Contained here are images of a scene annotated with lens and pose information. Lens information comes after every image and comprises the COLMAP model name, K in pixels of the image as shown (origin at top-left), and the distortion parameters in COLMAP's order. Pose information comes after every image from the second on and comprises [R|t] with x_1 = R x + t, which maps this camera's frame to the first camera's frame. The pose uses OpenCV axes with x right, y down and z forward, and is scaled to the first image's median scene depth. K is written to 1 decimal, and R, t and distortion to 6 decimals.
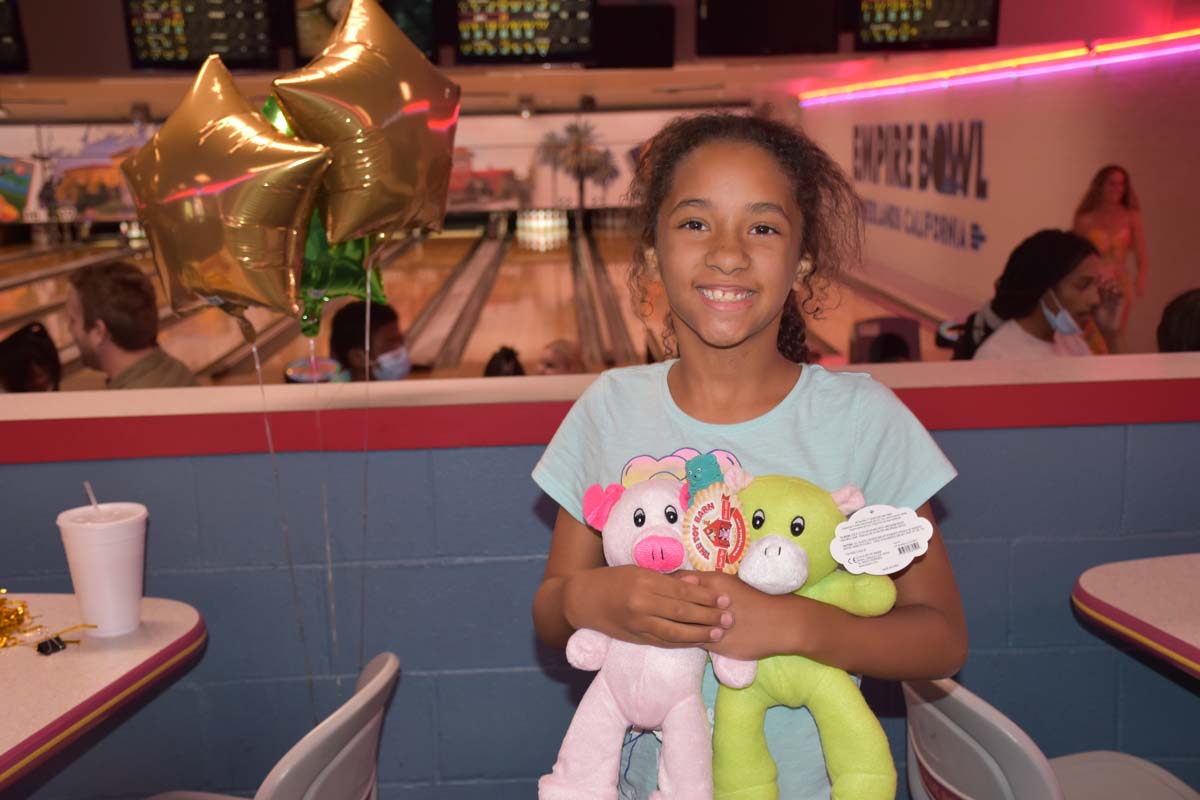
lens RADIAL K [[1480.6, 0, 595.1], [0, 1480.6, 406.1], [0, 0, 1]] dist [0.047266, 0.382616]
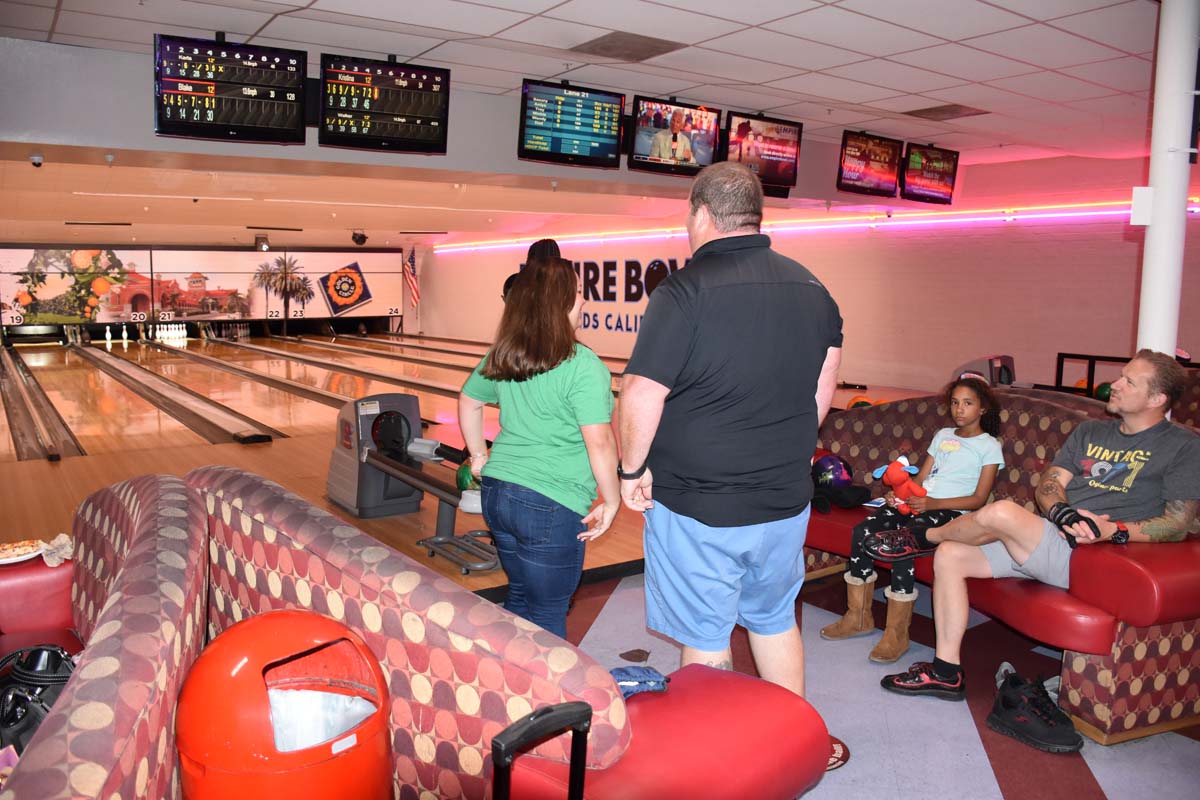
lens RADIAL K [[933.9, 0, 593.0], [0, 933.9, 398.2], [0, 0, 1]] dist [-0.150729, 0.106905]
pose [[0.837837, -0.031942, 0.544985, -0.239570], [0.069648, 0.996383, -0.048675, -0.000074], [-0.541459, 0.078739, 0.837032, 0.146119]]
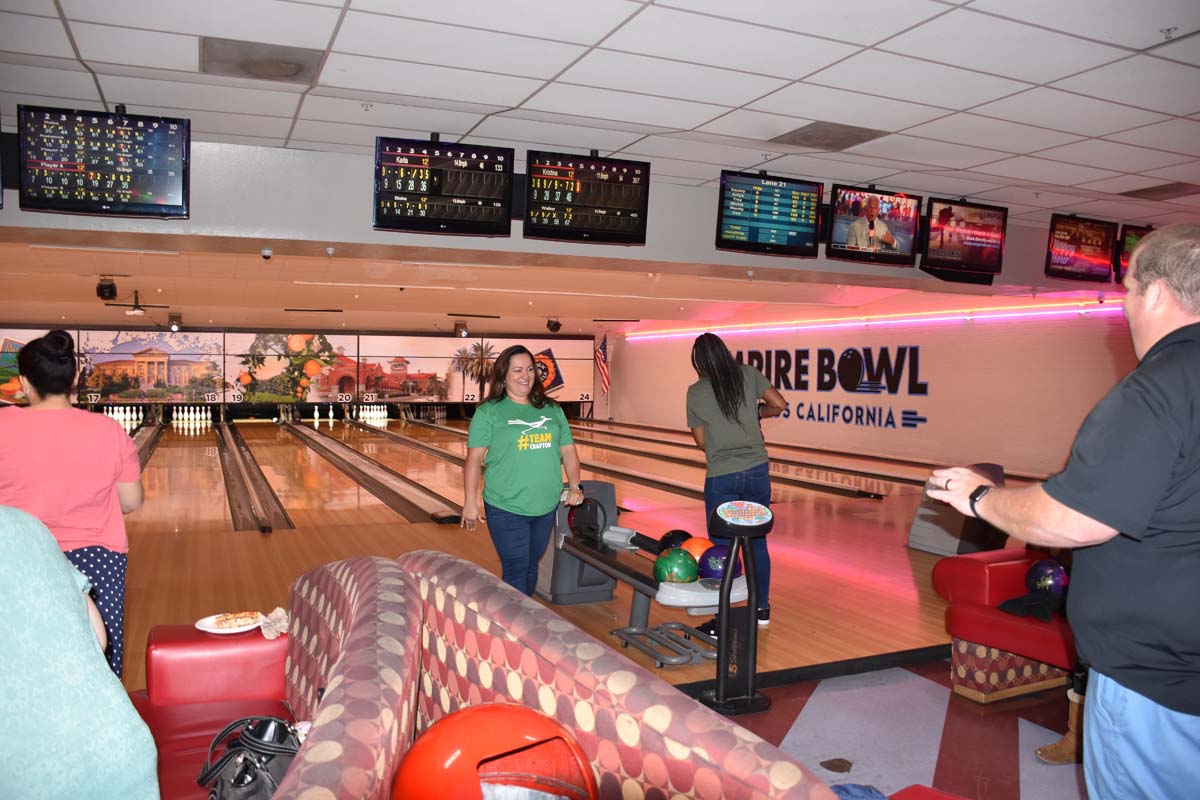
lens RADIAL K [[933.9, 0, 593.0], [0, 933.9, 398.2], [0, 0, 1]] dist [-0.150729, 0.106905]
pose [[0.929050, 0.028894, 0.368824, -0.241239], [0.029101, 0.988149, -0.150717, -0.001005], [-0.368808, 0.150757, 0.917198, 0.148409]]
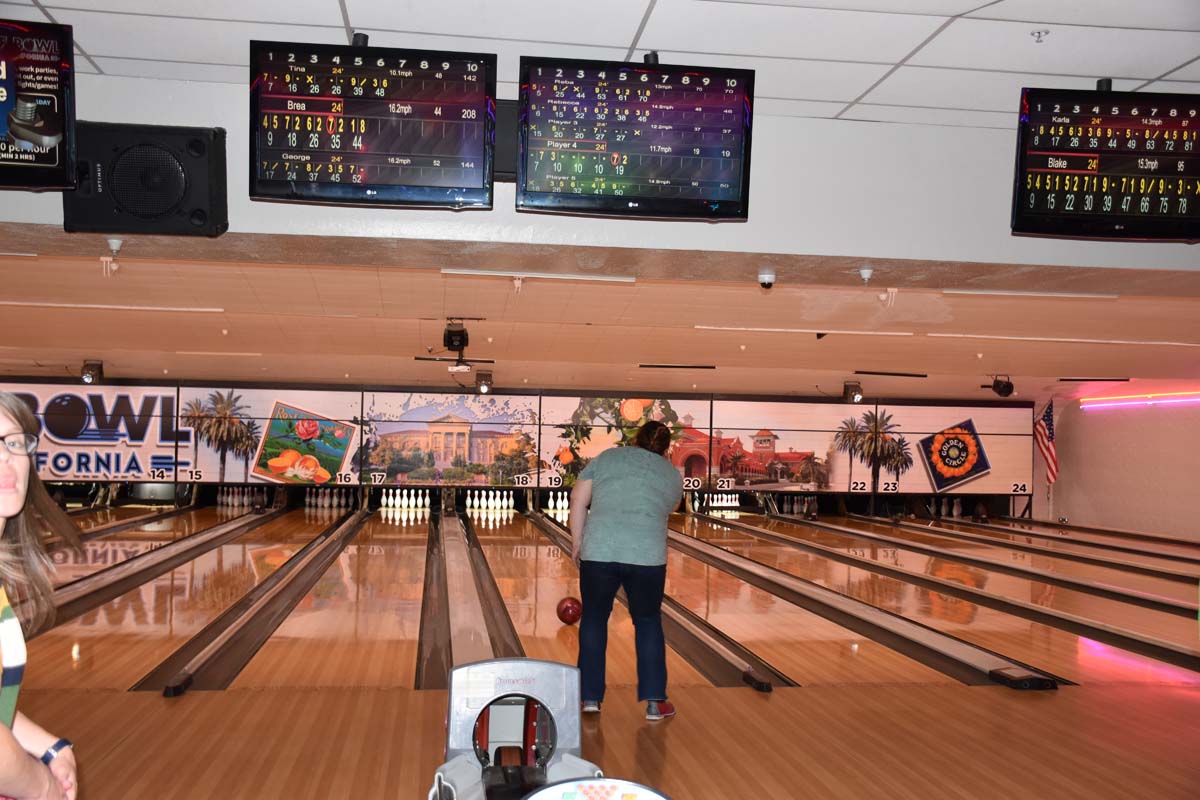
lens RADIAL K [[1209.5, 0, 594.7], [0, 1209.5, 403.4], [0, 0, 1]] dist [-0.060433, 0.248279]
pose [[0.993603, 0.053555, 0.099423, -0.292499], [-0.031111, 0.976143, -0.214888, -0.008971], [-0.108559, 0.210420, 0.971565, 0.198651]]
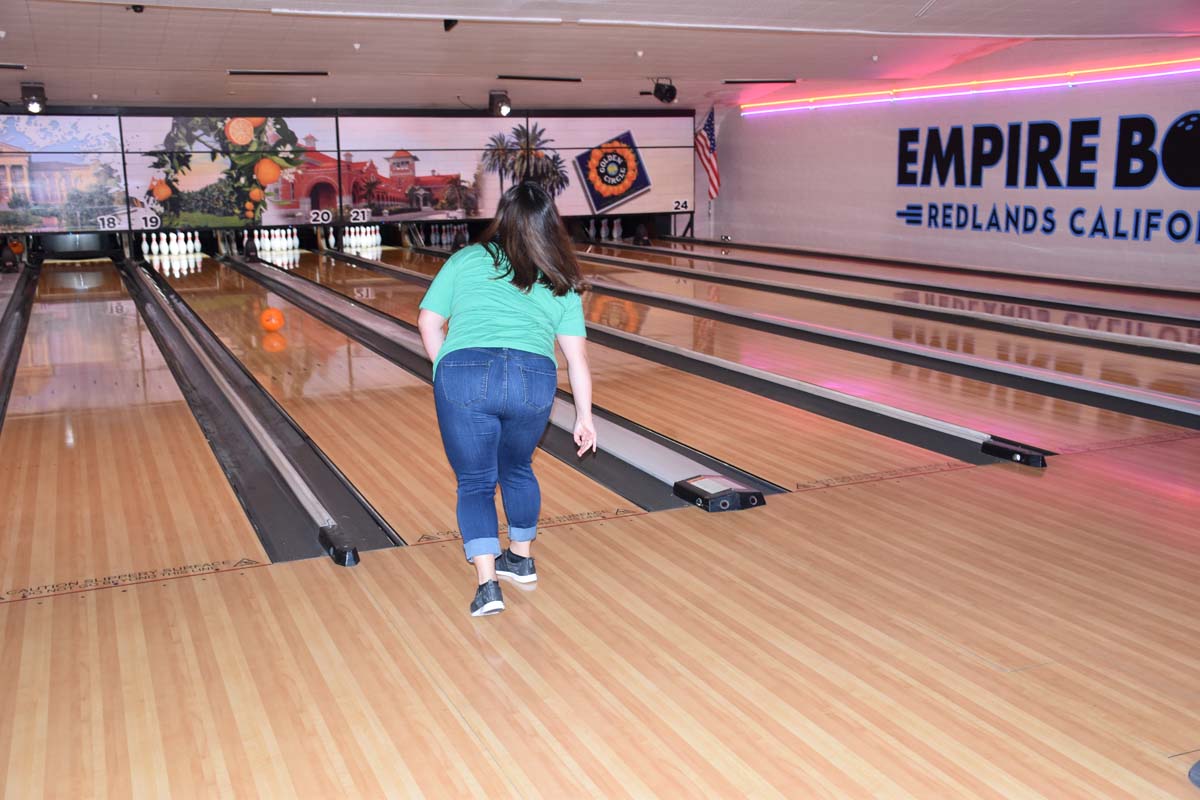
lens RADIAL K [[1209.5, 0, 594.7], [0, 1209.5, 403.4], [0, 0, 1]] dist [-0.060433, 0.248279]
pose [[0.929271, -0.055379, 0.365224, -0.256292], [0.053883, 0.998445, 0.014295, -0.027195], [-0.365448, 0.006396, 0.930810, 0.288472]]
